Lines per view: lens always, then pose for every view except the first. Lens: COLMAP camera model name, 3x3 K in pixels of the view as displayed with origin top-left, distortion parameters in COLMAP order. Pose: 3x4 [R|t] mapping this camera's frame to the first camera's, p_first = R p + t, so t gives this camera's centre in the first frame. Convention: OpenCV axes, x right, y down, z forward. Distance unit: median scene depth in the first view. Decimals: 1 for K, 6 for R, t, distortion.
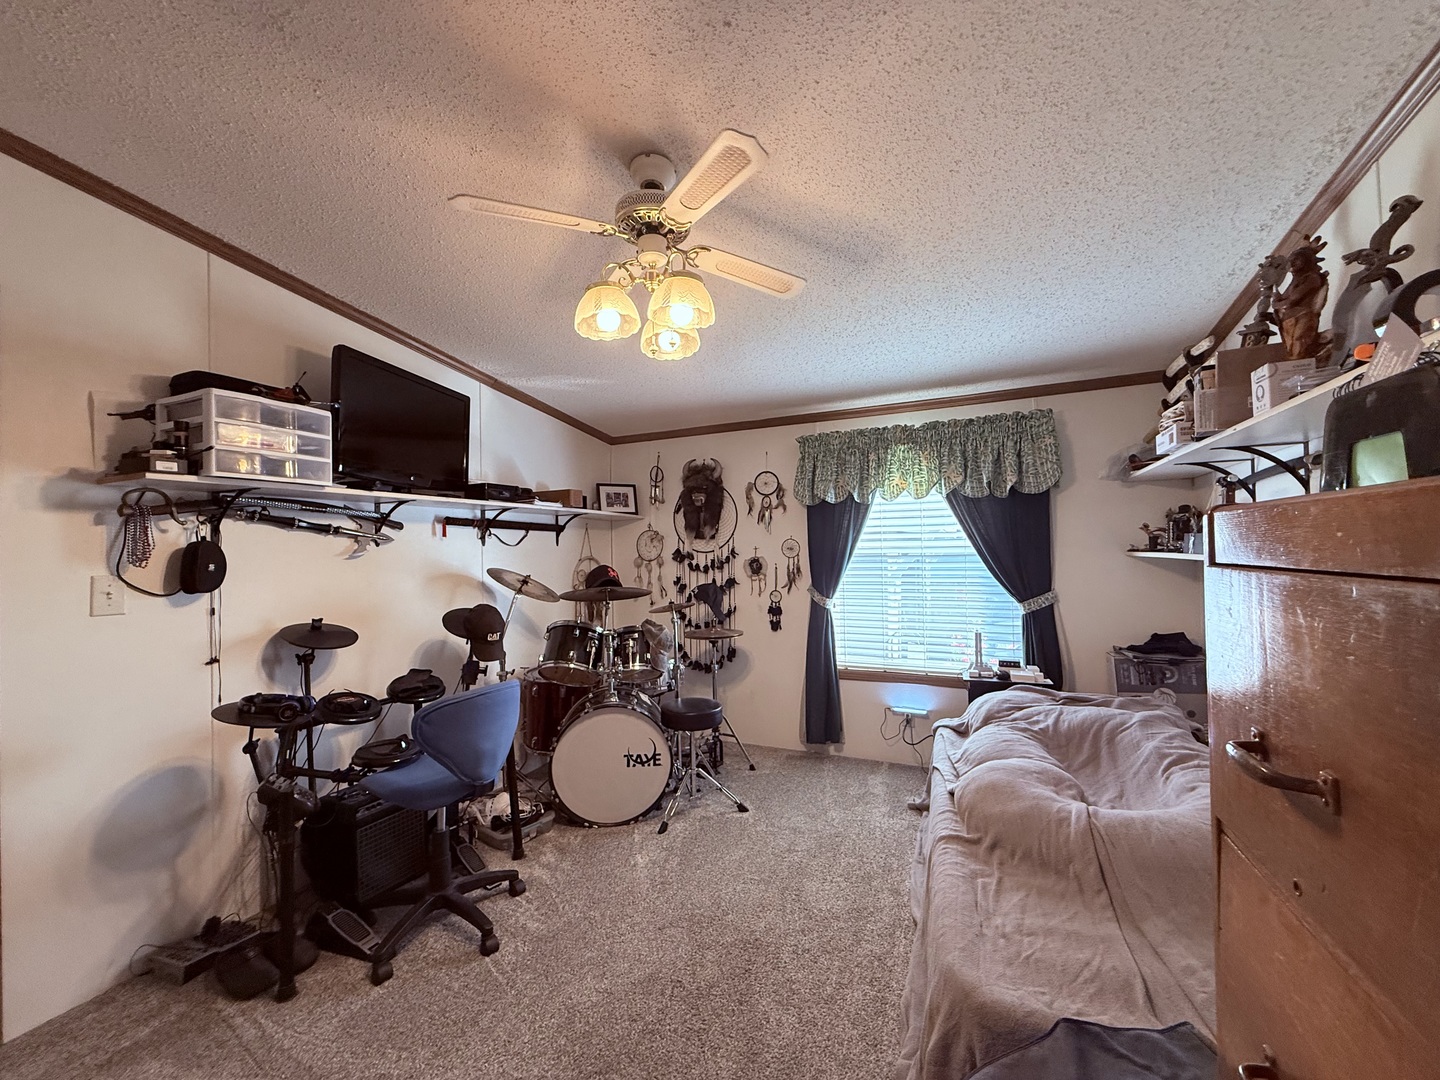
lens RADIAL K [[572.7, 0, 717.4], [0, 572.7, 540.3], [0, 0, 1]] dist [0.001500, 0.000077]
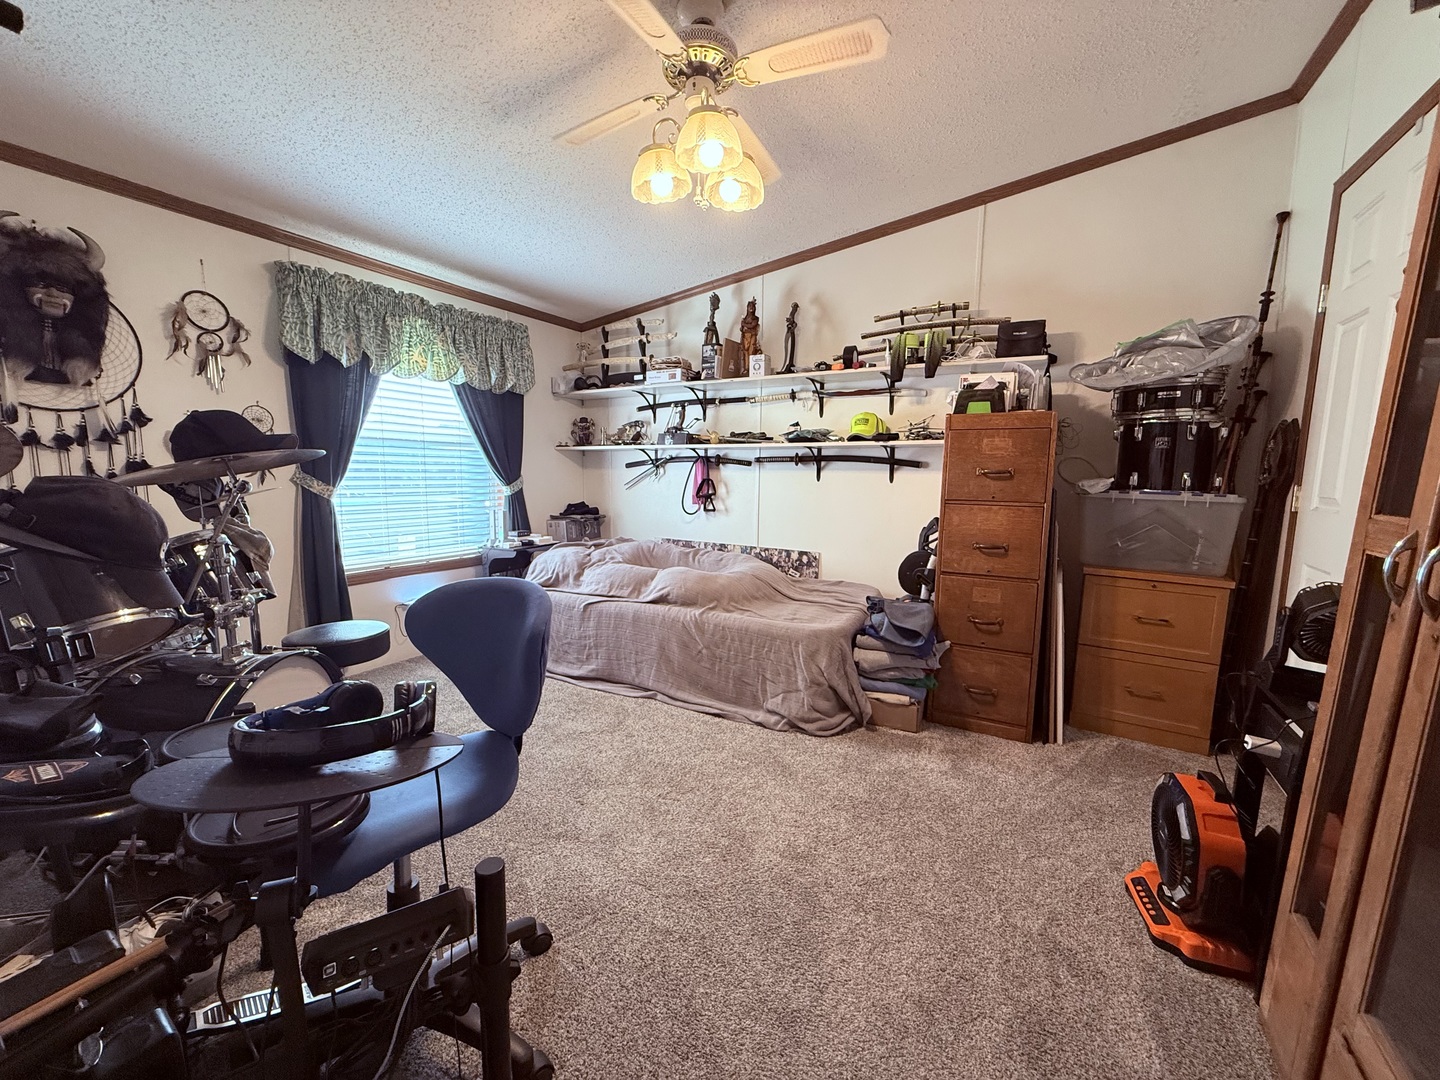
lens RADIAL K [[572.7, 0, 717.4], [0, 572.7, 540.3], [0, 0, 1]] dist [0.001500, 0.000077]
pose [[0.088942, -0.111179, 0.989812, -0.555880], [-0.049256, 0.992044, 0.115855, 0.054089], [-0.994818, -0.059058, 0.082758, 0.400930]]
